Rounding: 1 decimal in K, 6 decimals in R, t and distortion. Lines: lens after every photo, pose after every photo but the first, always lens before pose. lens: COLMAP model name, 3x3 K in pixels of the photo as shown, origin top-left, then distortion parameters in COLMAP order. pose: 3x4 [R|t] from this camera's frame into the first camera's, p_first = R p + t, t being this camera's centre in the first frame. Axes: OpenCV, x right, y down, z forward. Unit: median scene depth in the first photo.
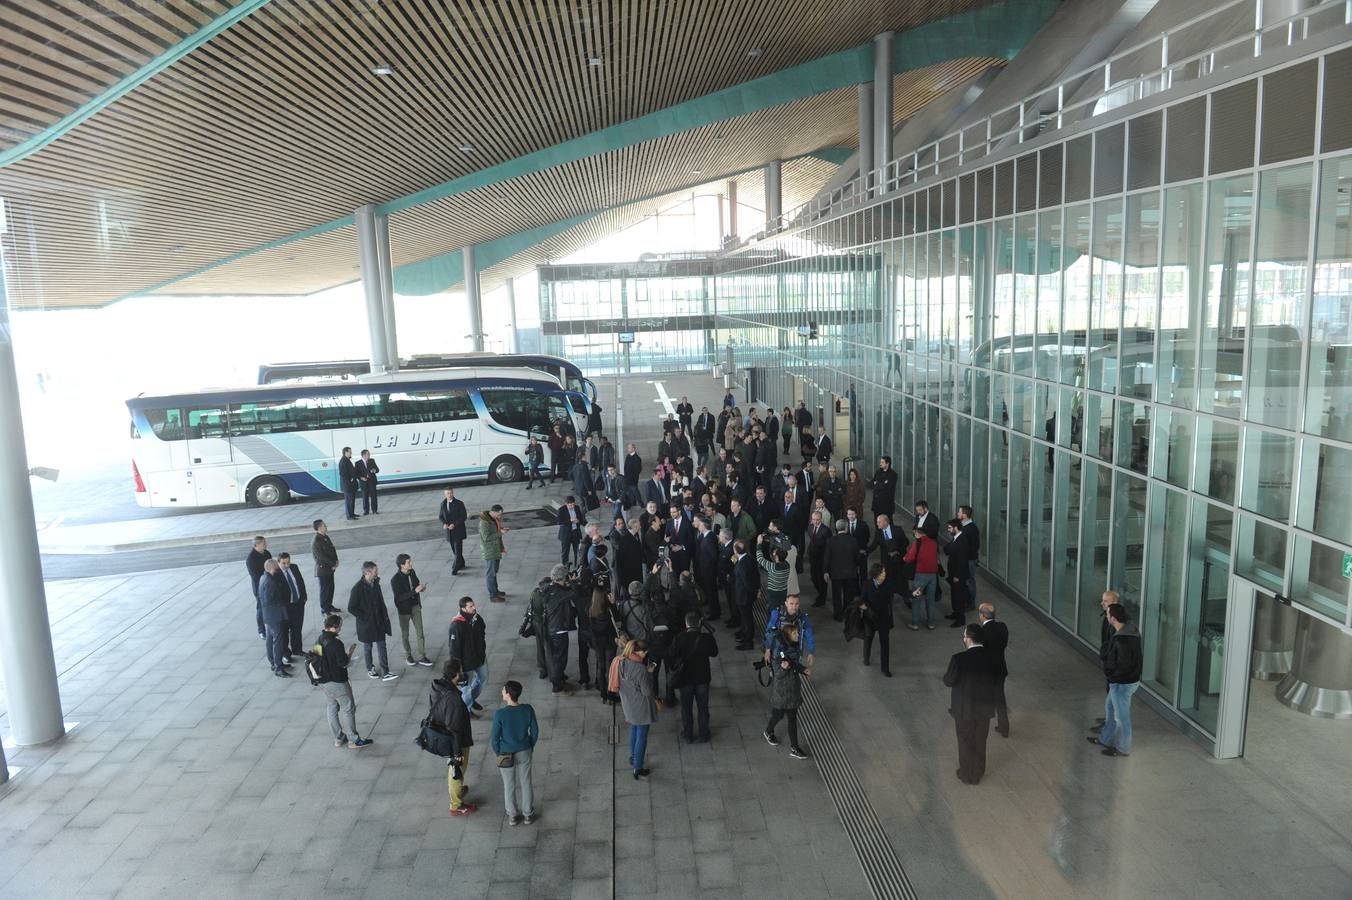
lens RADIAL K [[946.7, 0, 677.9], [0, 946.7, 447.2], [0, 0, 1]] dist [-0.032902, -0.006996]
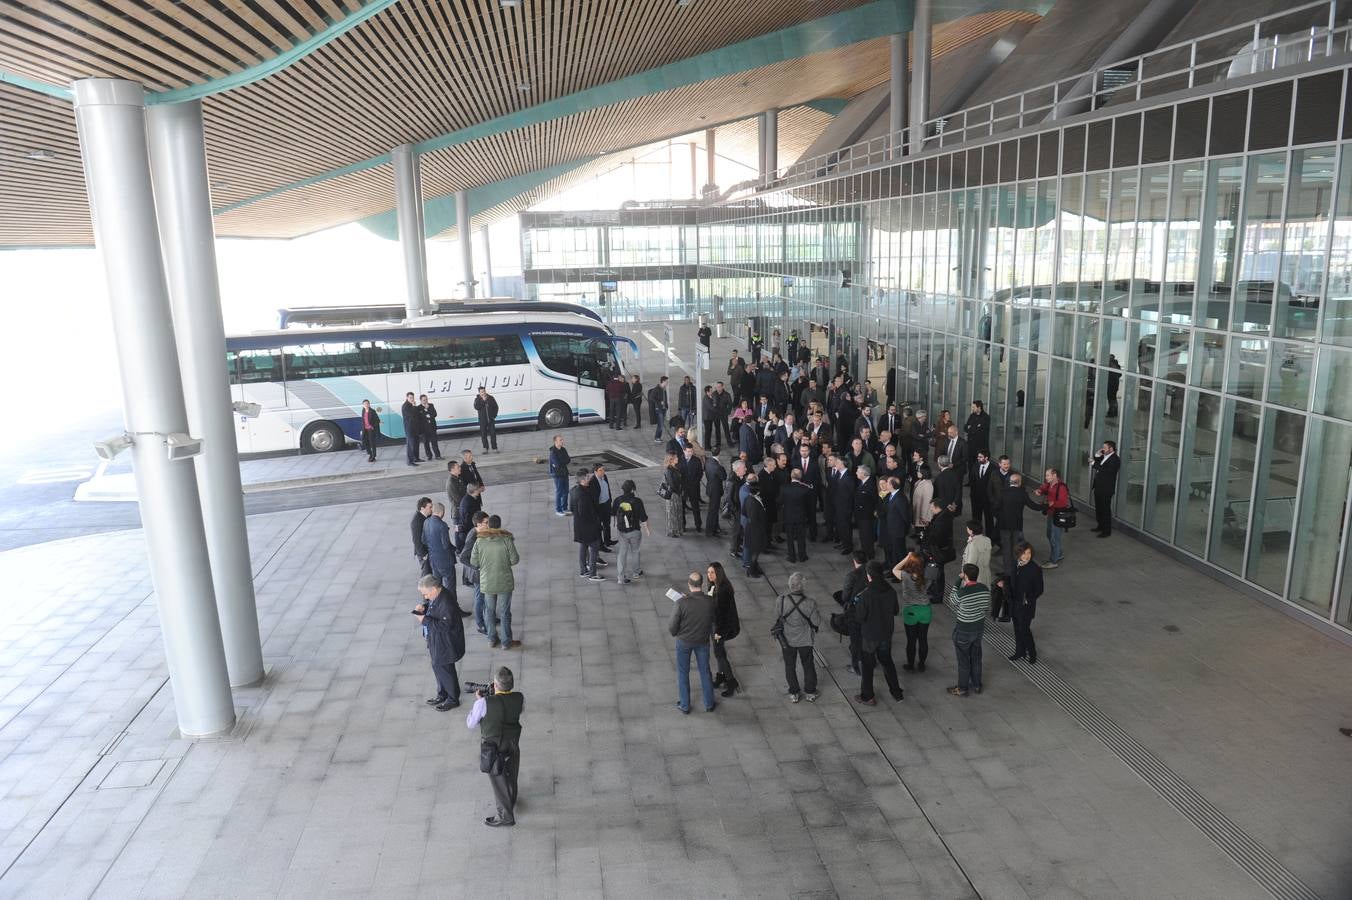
lens RADIAL K [[946.7, 0, 677.9], [0, 946.7, 447.2], [0, 0, 1]] dist [-0.032902, -0.006996]
pose [[0.996585, -0.003610, 0.082497, -0.117615], [-0.000427, 0.998805, 0.048864, 0.007440], [-0.082574, -0.048732, 0.995393, -0.005488]]
